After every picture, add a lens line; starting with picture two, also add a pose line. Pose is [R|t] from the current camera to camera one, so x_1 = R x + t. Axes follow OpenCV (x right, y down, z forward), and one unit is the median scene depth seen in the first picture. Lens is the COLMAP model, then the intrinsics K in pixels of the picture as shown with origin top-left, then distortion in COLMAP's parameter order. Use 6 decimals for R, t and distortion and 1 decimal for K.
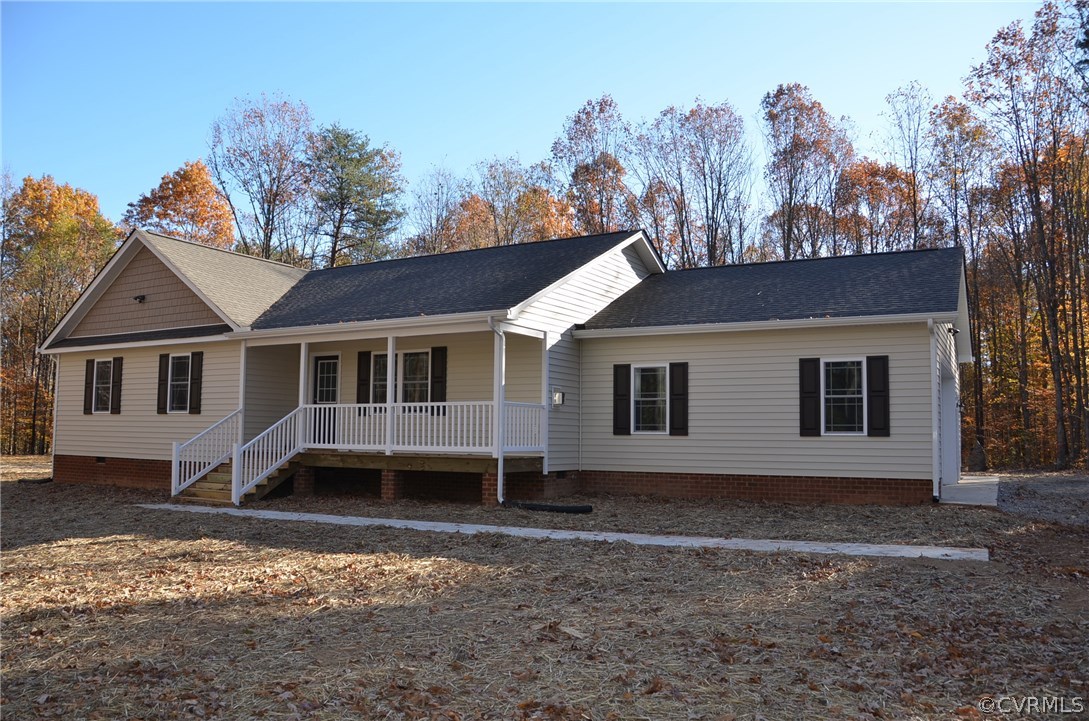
lens RADIAL K [[833.6, 0, 544.5], [0, 833.6, 360.5], [0, 0, 1]] dist [-0.163881, 0.127513]
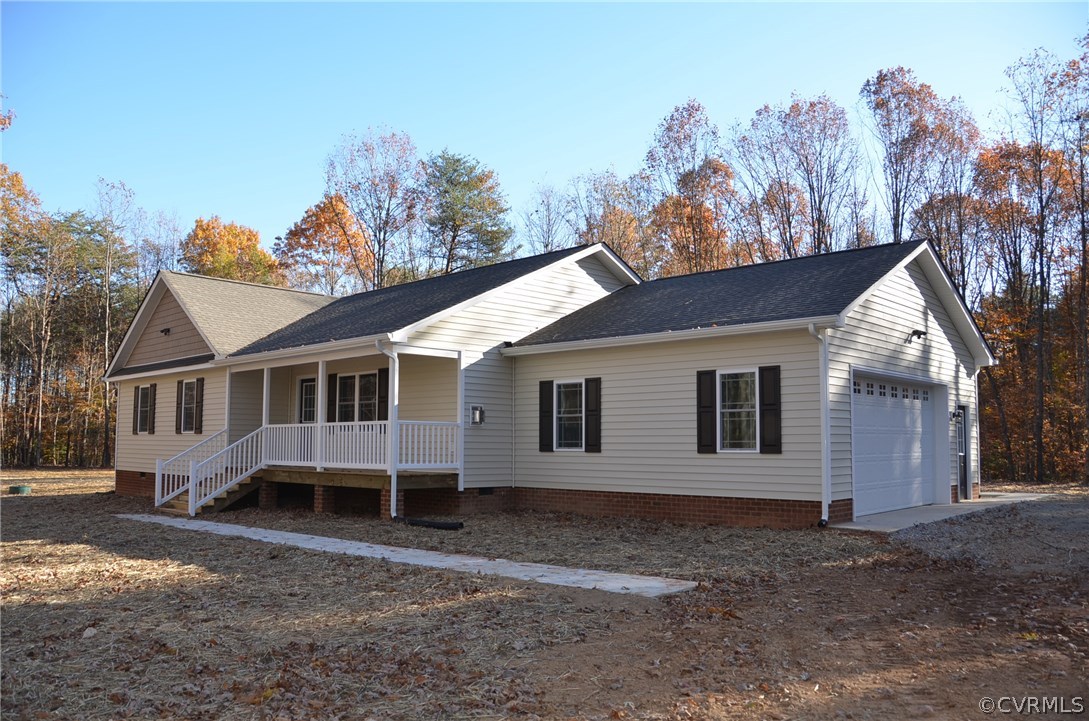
lens RADIAL K [[833.6, 0, 544.5], [0, 833.6, 360.5], [0, 0, 1]] dist [-0.163881, 0.127513]
pose [[0.972391, -0.031339, -0.231242, 0.325880], [0.028466, 0.999471, -0.015753, -0.004013], [0.231614, 0.008735, 0.972769, 0.028597]]
